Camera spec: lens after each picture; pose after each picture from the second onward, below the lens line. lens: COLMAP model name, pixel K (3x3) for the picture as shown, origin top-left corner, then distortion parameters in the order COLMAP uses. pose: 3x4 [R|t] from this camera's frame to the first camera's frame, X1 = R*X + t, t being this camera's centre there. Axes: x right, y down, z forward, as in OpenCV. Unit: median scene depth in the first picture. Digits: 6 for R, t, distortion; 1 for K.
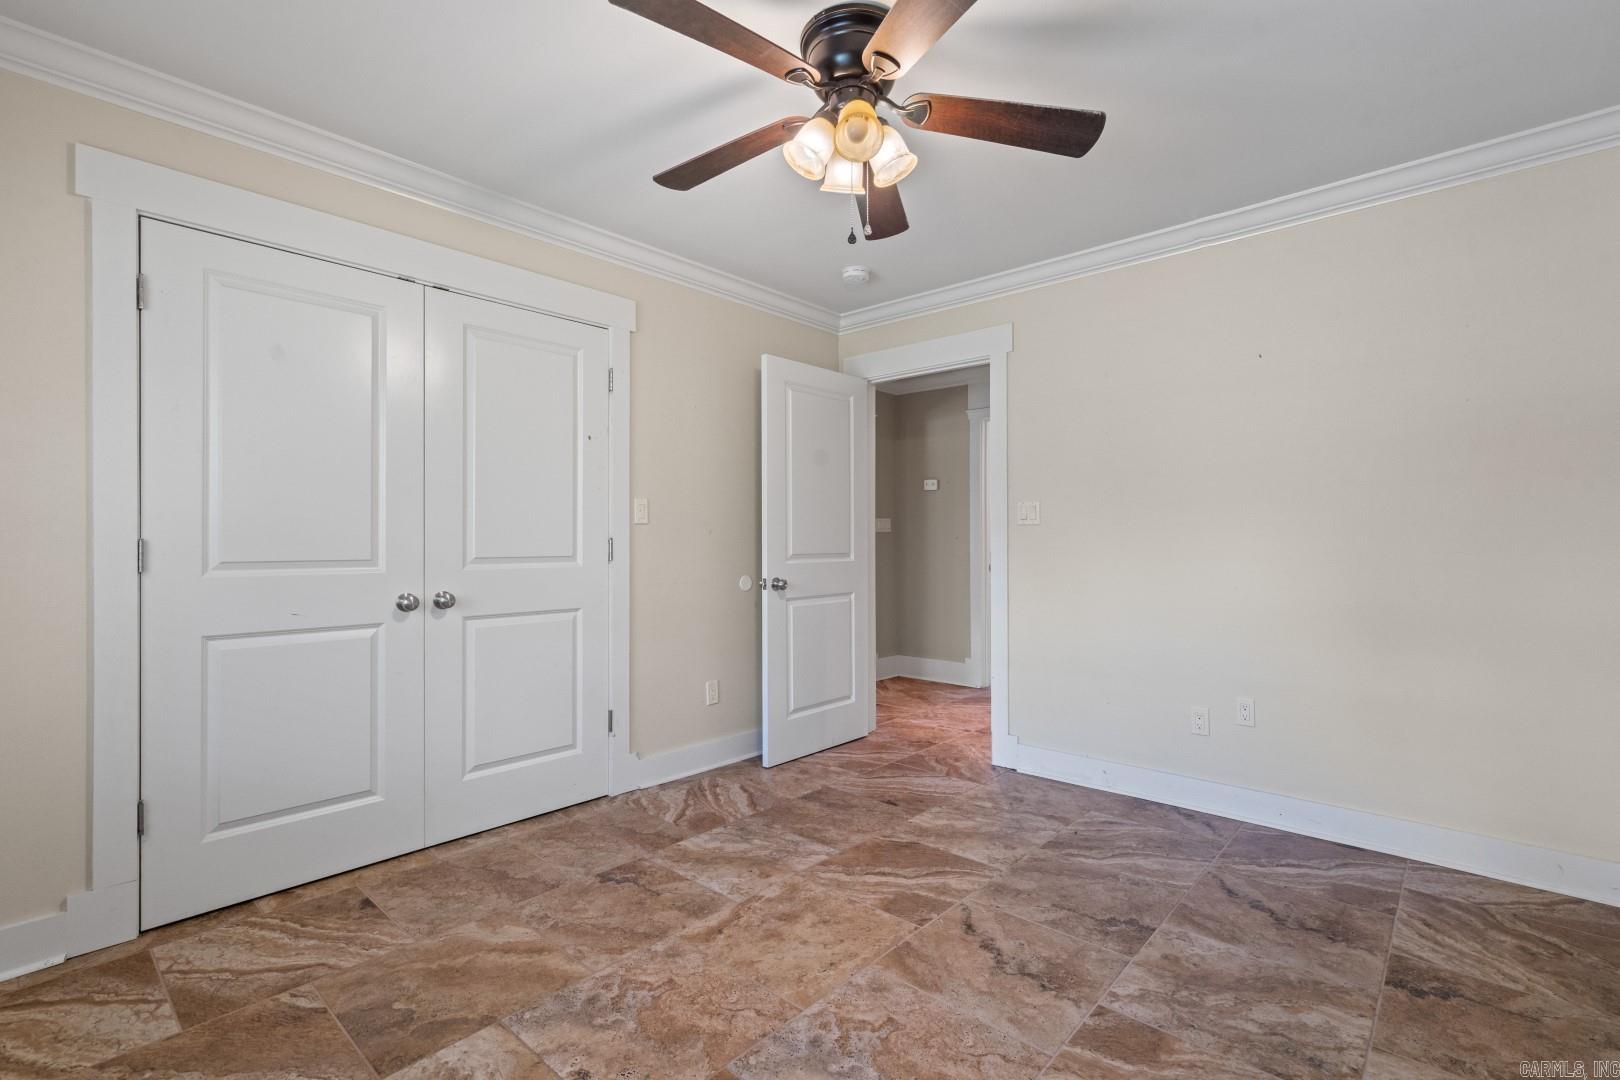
lens RADIAL K [[738.8, 0, 817.6], [0, 738.8, 539.5], [0, 0, 1]] dist [0.000178, 0.001199]
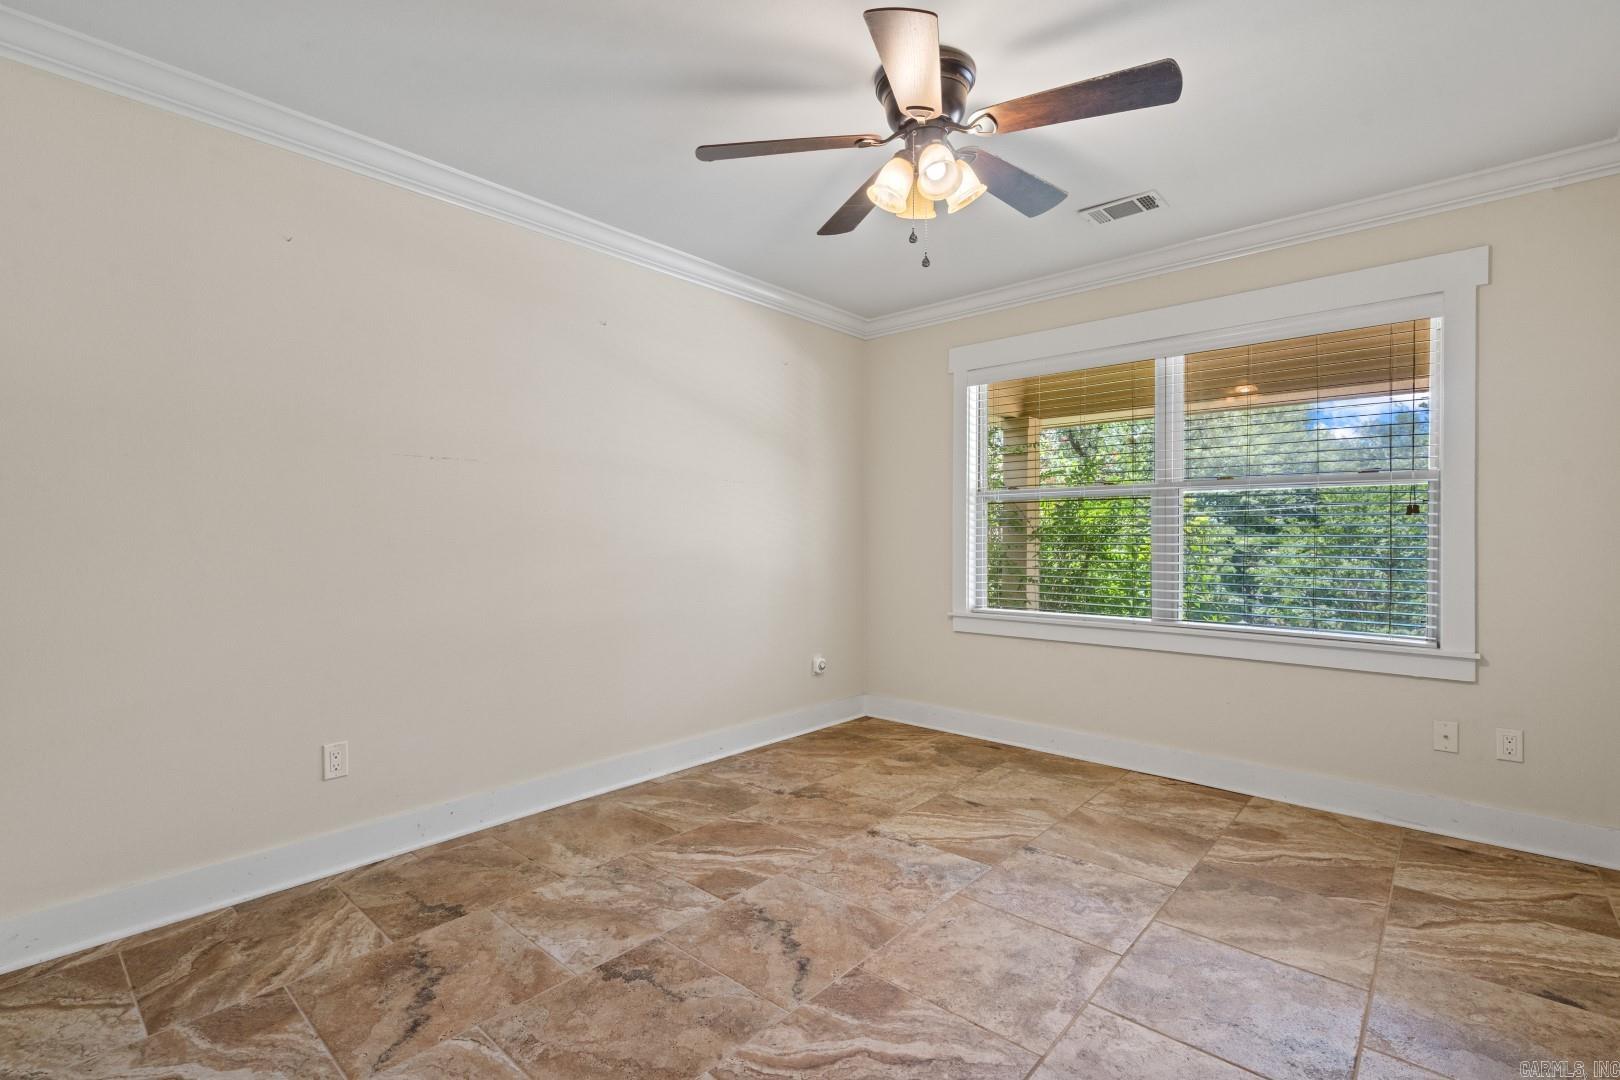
lens RADIAL K [[738.8, 0, 814.4], [0, 738.8, 543.4], [0, 0, 1]] dist [0.000178, 0.001199]
pose [[-0.999992, -0.001360, -0.003758, 0.210699], [-0.001382, 0.999981, 0.005984, 0.007710], [0.003750, 0.005989, -0.999975, 2.042198]]
